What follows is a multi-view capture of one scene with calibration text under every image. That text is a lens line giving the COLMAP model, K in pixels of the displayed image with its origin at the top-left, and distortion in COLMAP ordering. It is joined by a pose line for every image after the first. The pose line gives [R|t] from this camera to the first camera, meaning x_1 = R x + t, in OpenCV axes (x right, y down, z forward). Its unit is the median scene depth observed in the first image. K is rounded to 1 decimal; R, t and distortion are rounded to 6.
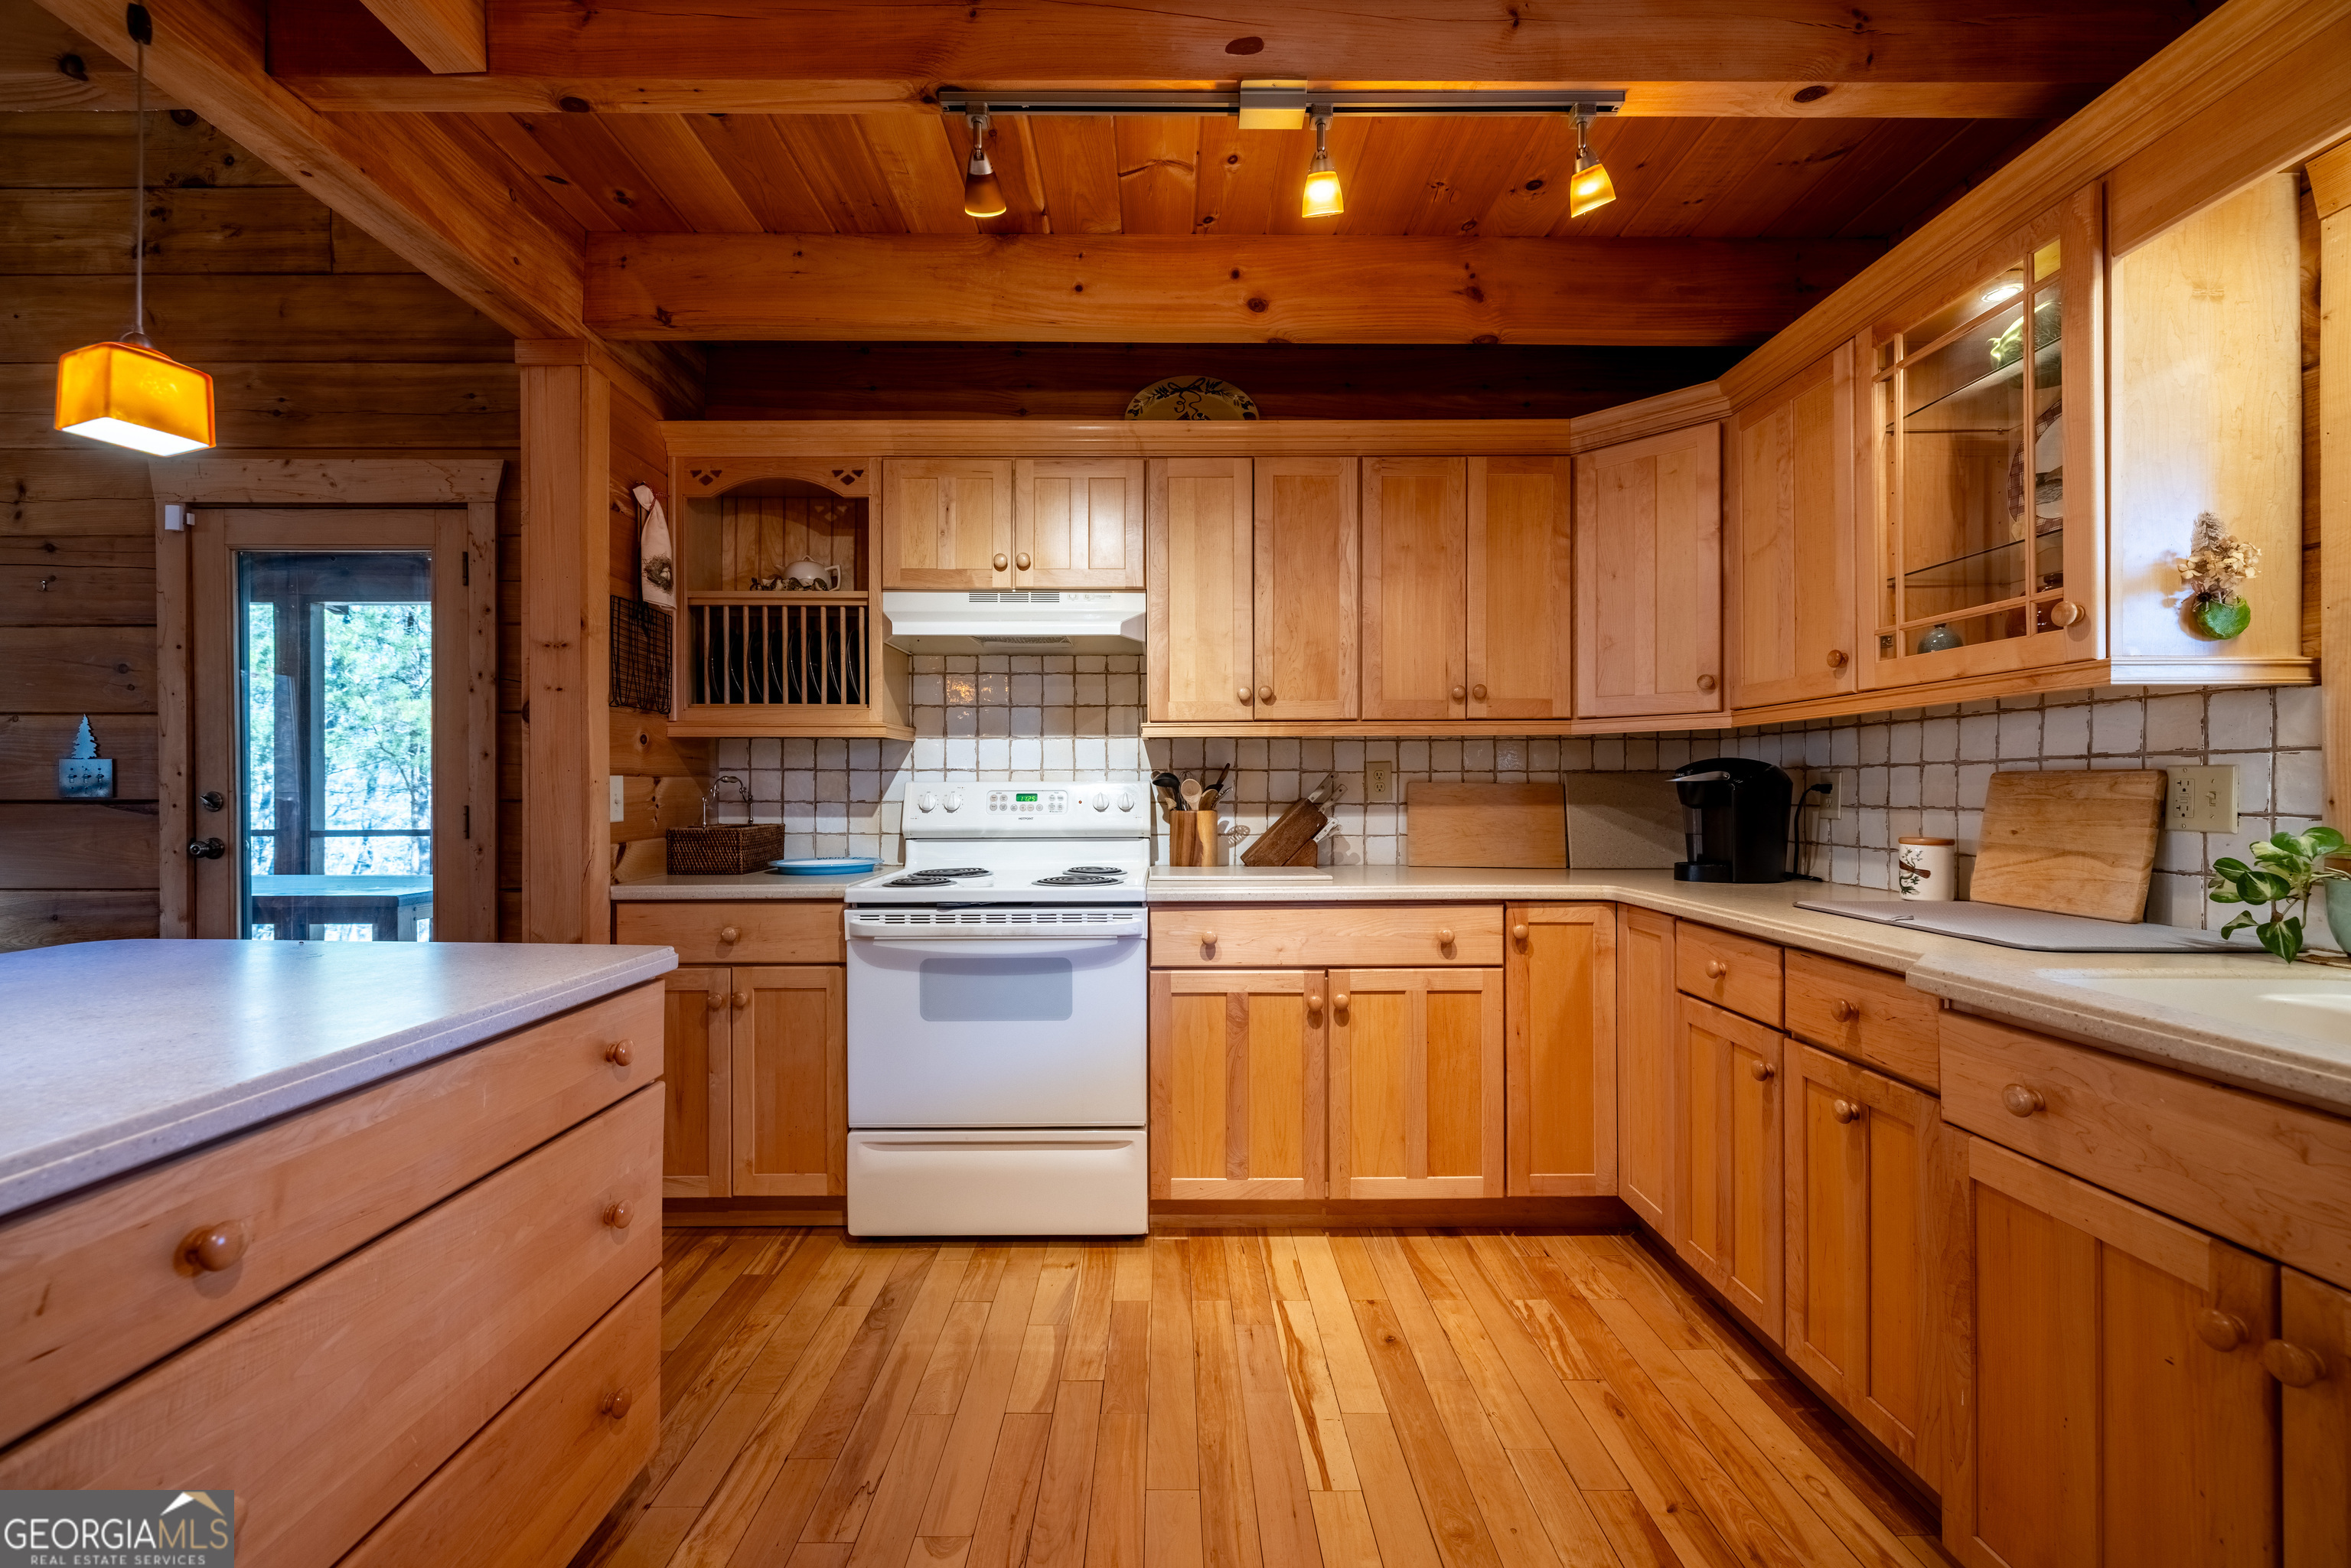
lens RADIAL K [[970.2, 0, 1158.0], [0, 970.2, 784.6], [0, 0, 1]] dist [0.003680, -0.000661]
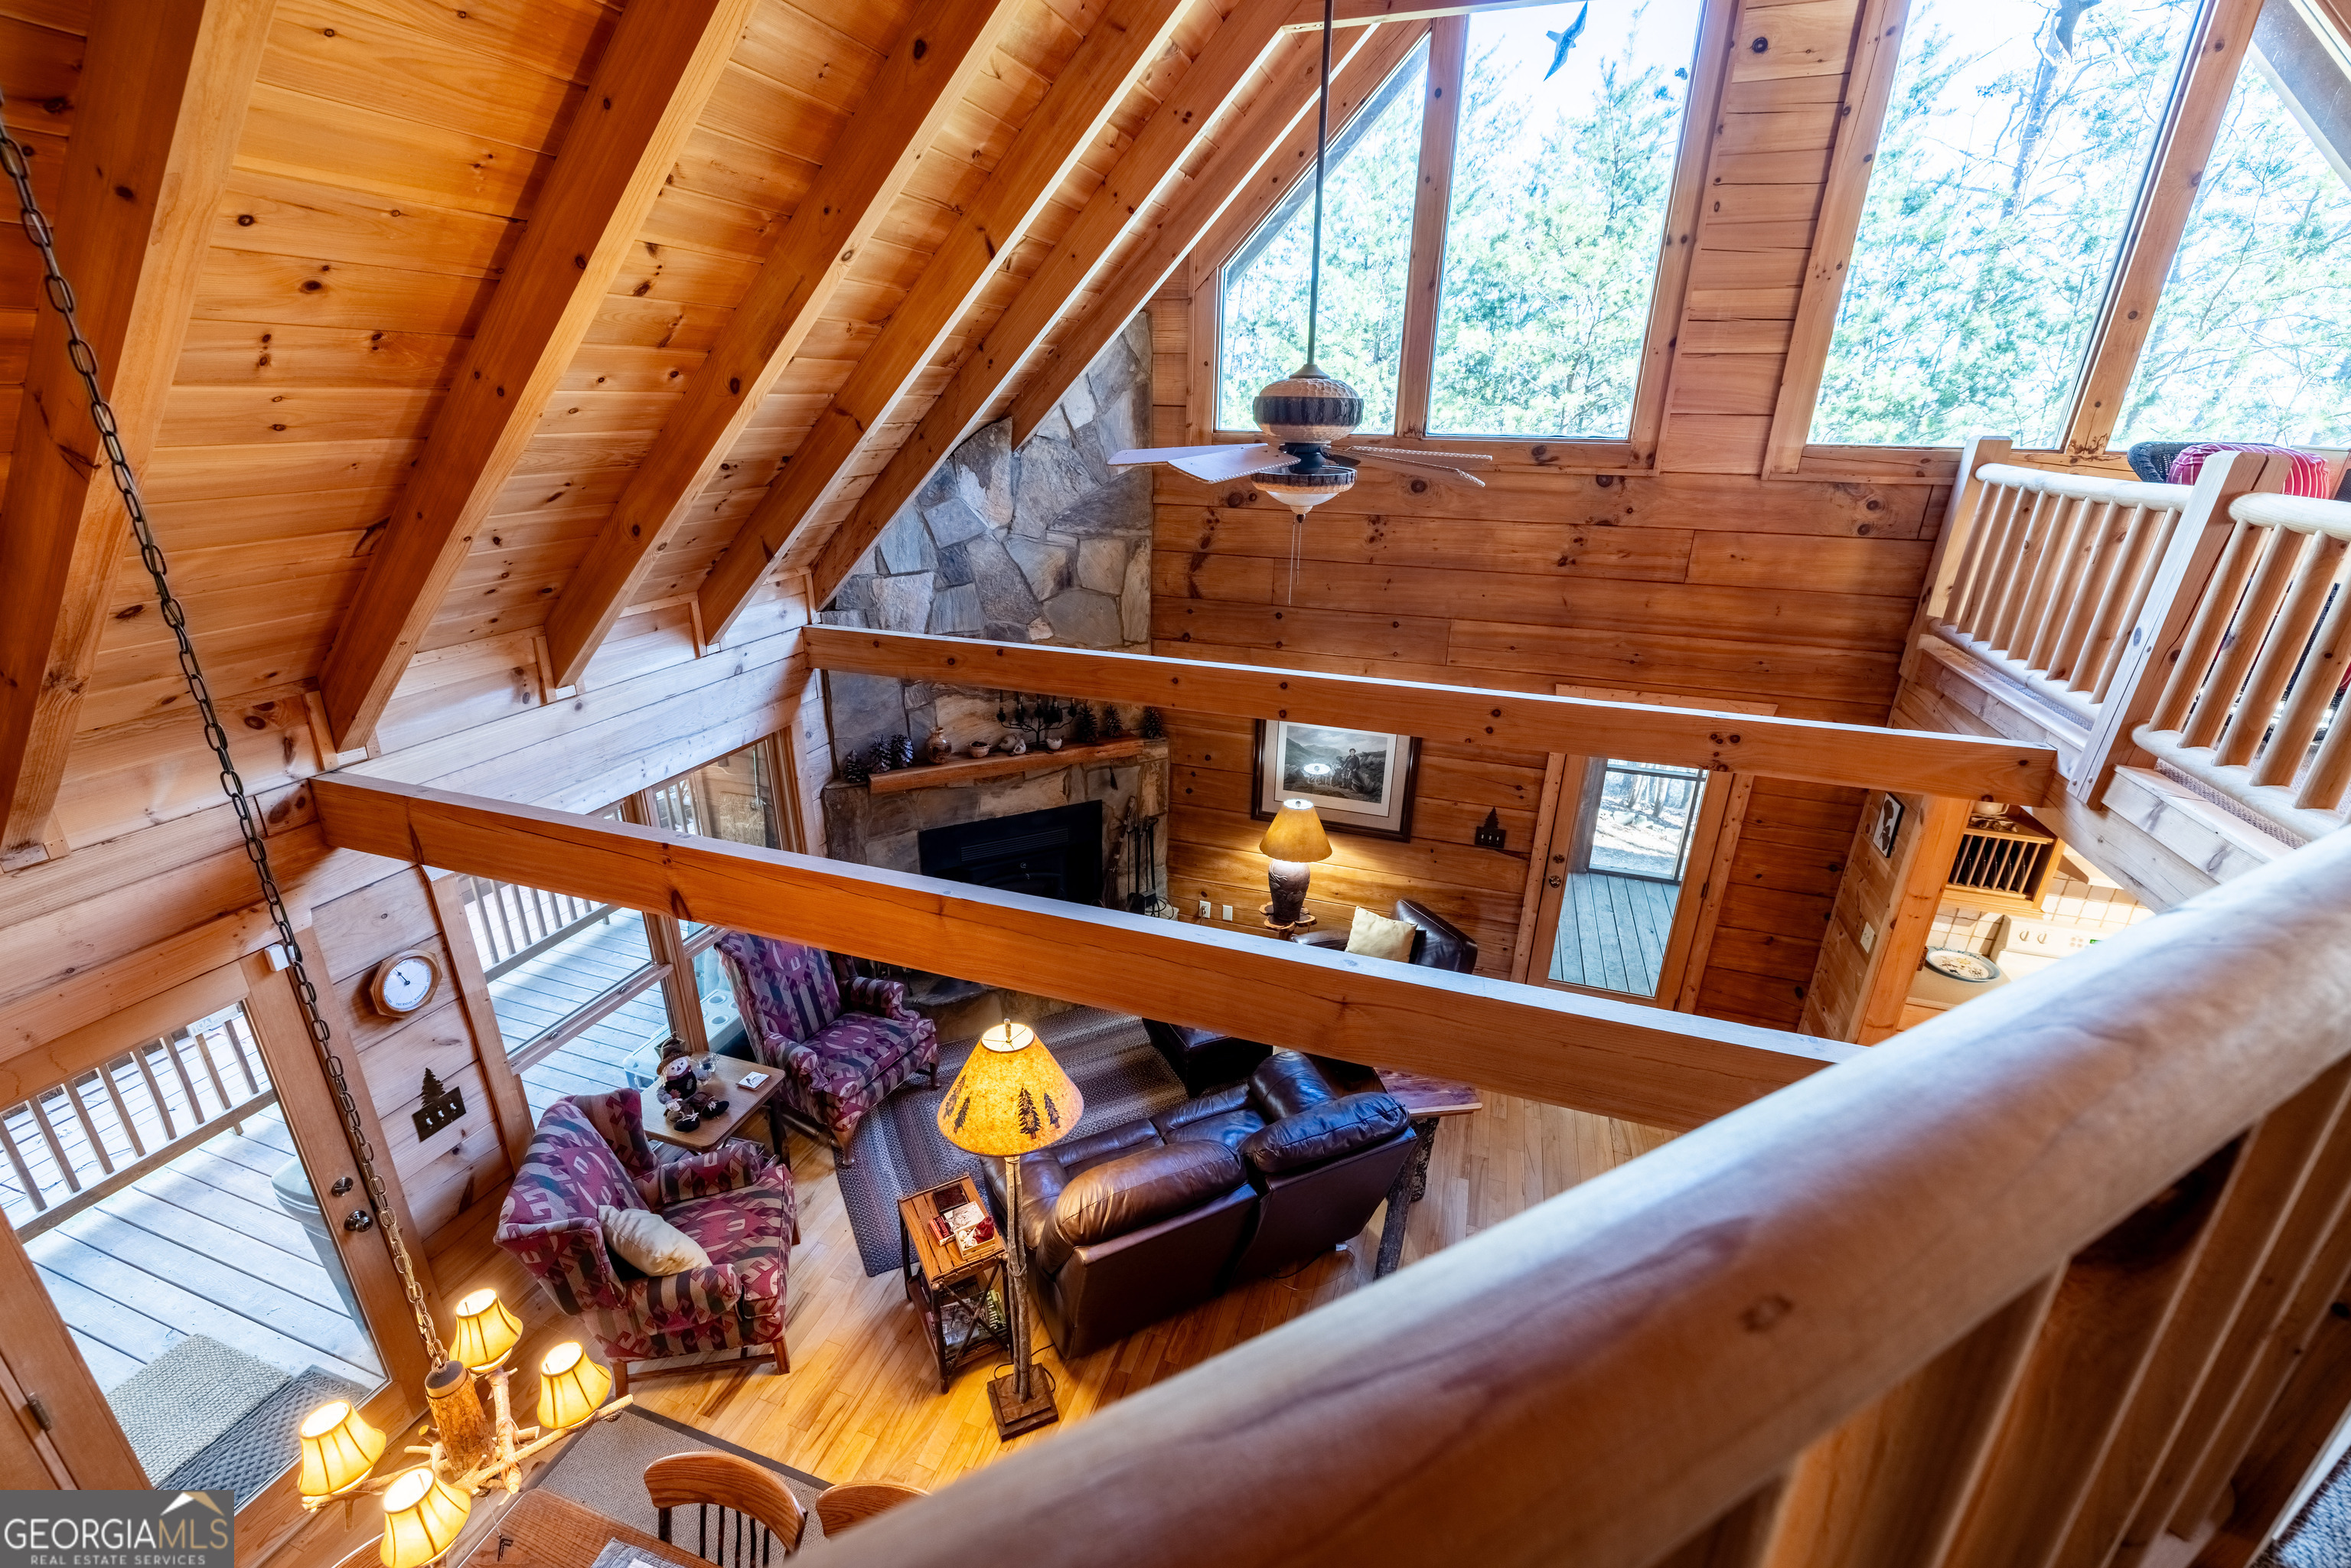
lens RADIAL K [[970.2, 0, 1158.0], [0, 970.2, 784.6], [0, 0, 1]] dist [0.003680, -0.000661]
pose [[0.944103, 0.131291, -0.302378, -1.437237], [-0.012349, 0.930710, 0.365551, -1.000827], [0.329420, -0.341383, 0.880307, -1.105440]]
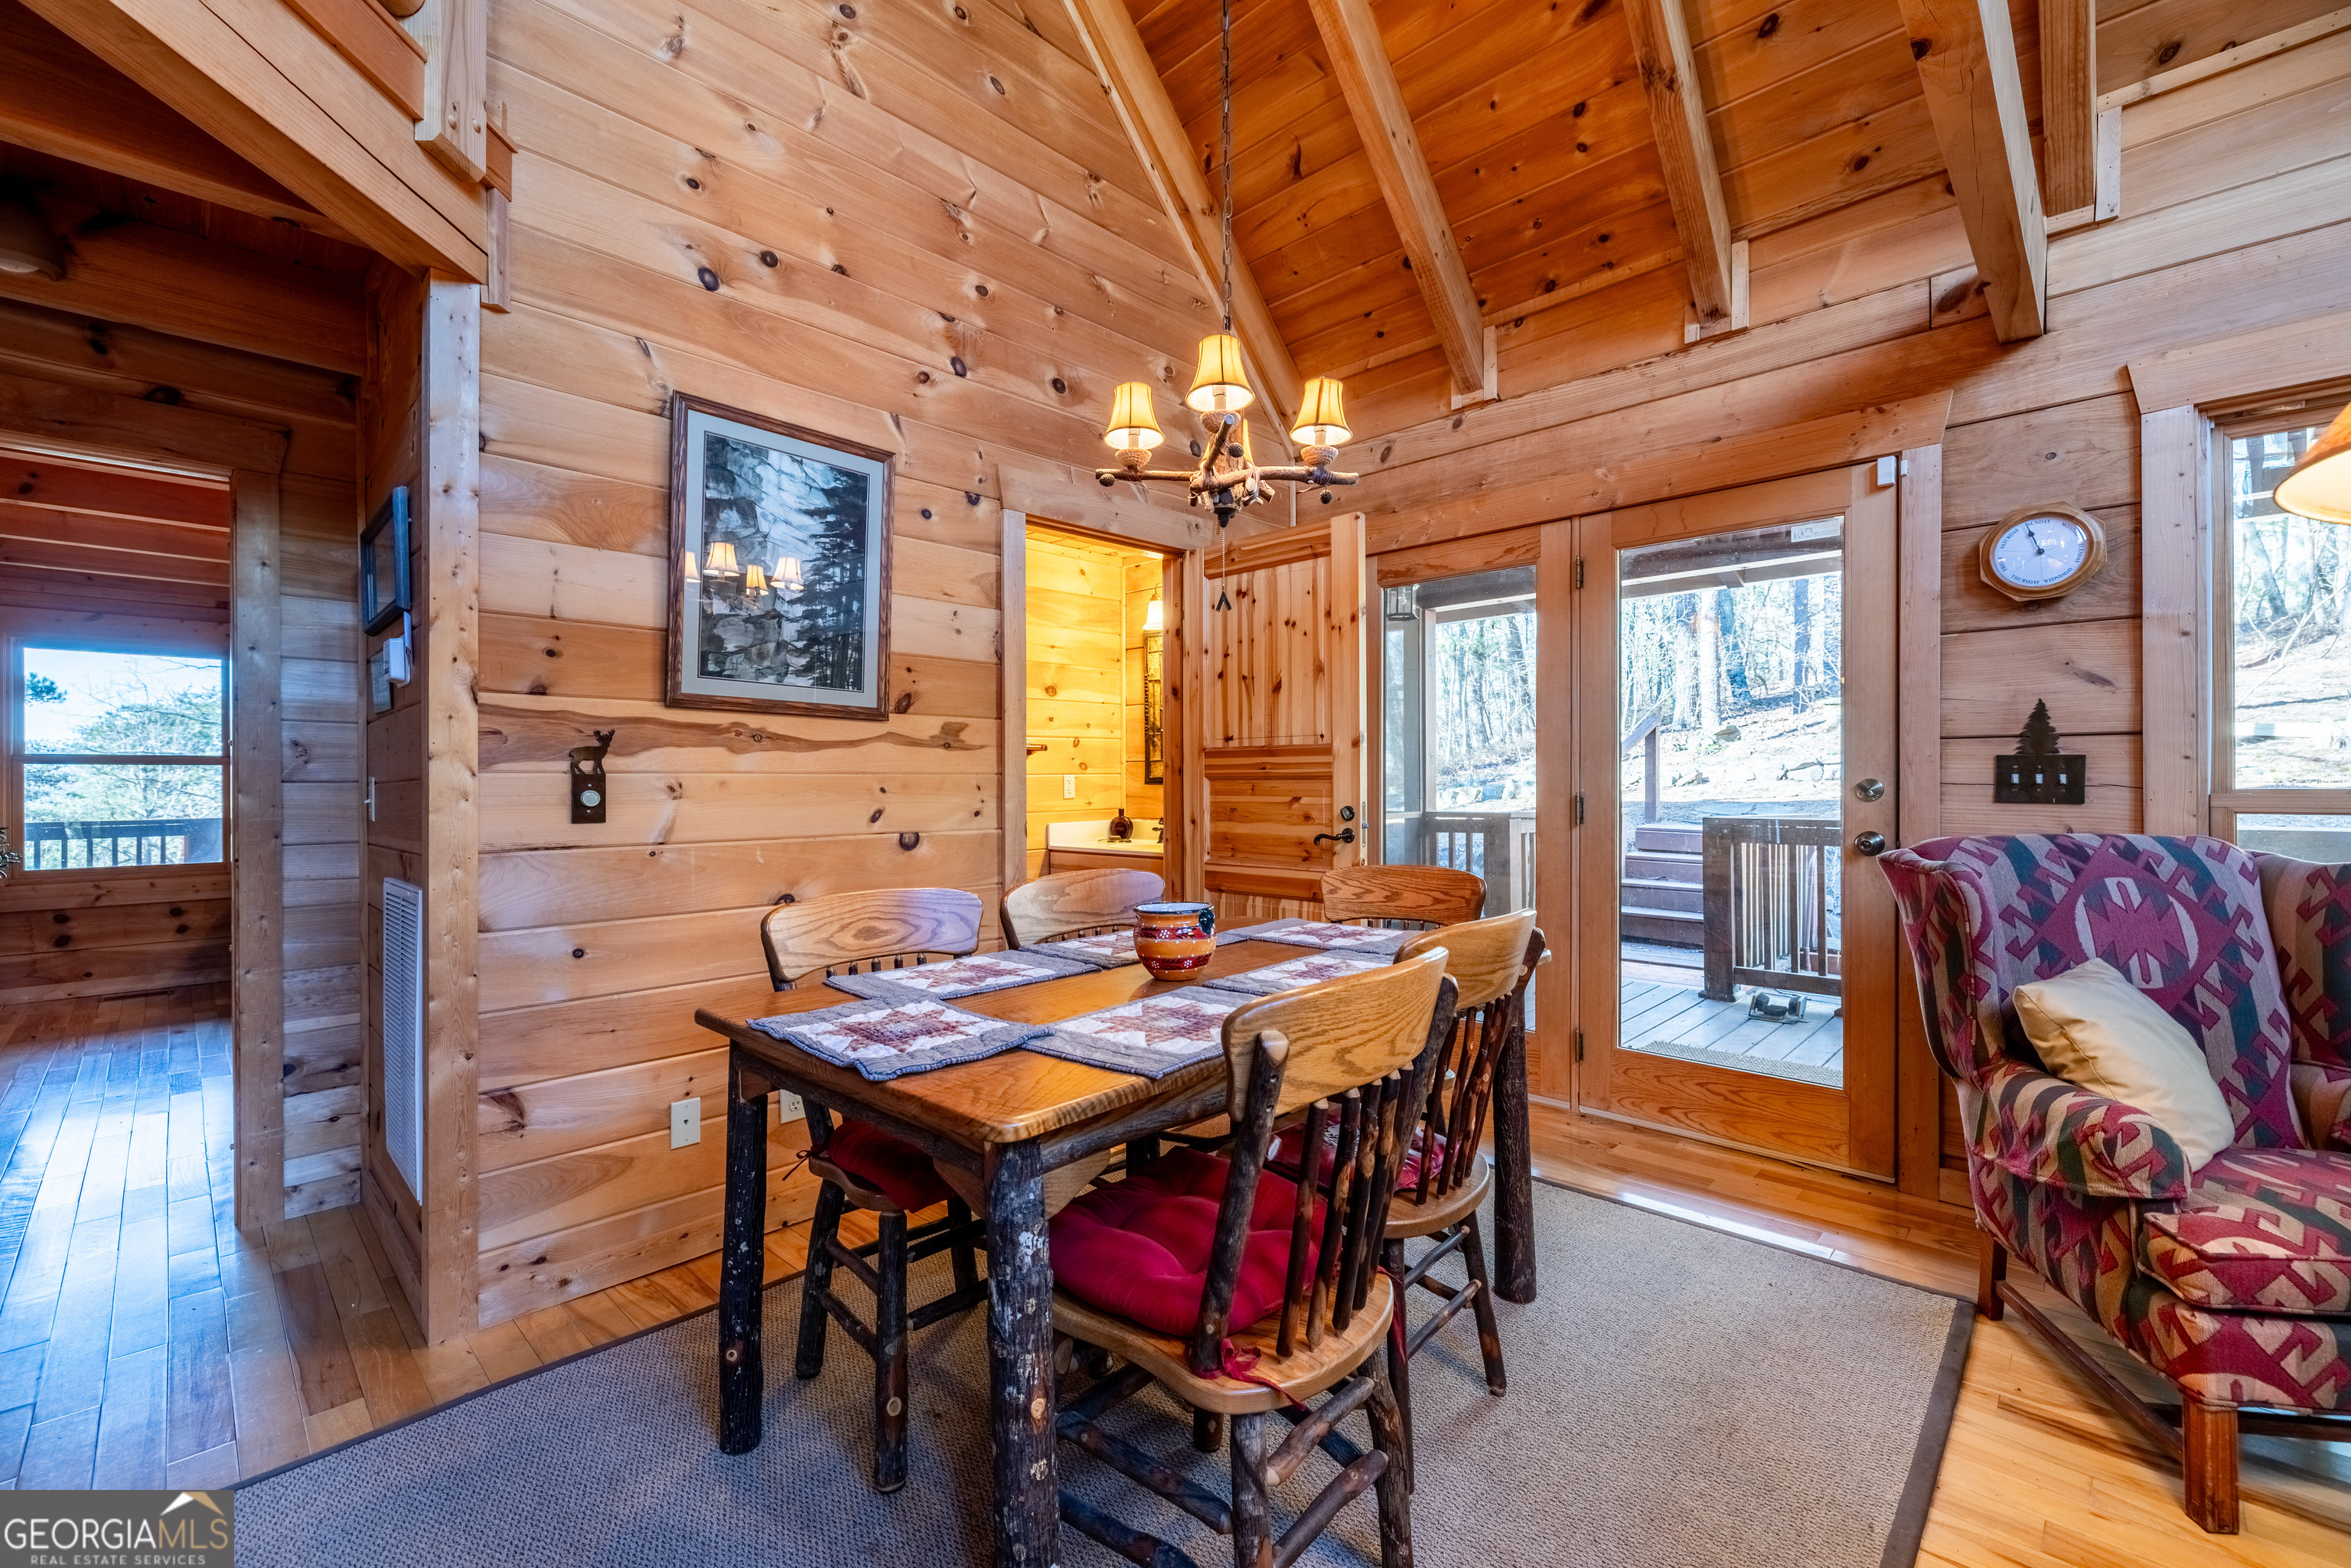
lens RADIAL K [[975.8, 0, 1162.3], [0, 975.8, 785.4], [0, 0, 1]] dist [-0.001113, 0.000122]
pose [[-0.702135, 0.009242, -0.711983, -1.482576], [0.009623, 0.999948, 0.003490, 0.001346], [0.711978, -0.004401, -0.702188, -0.280894]]
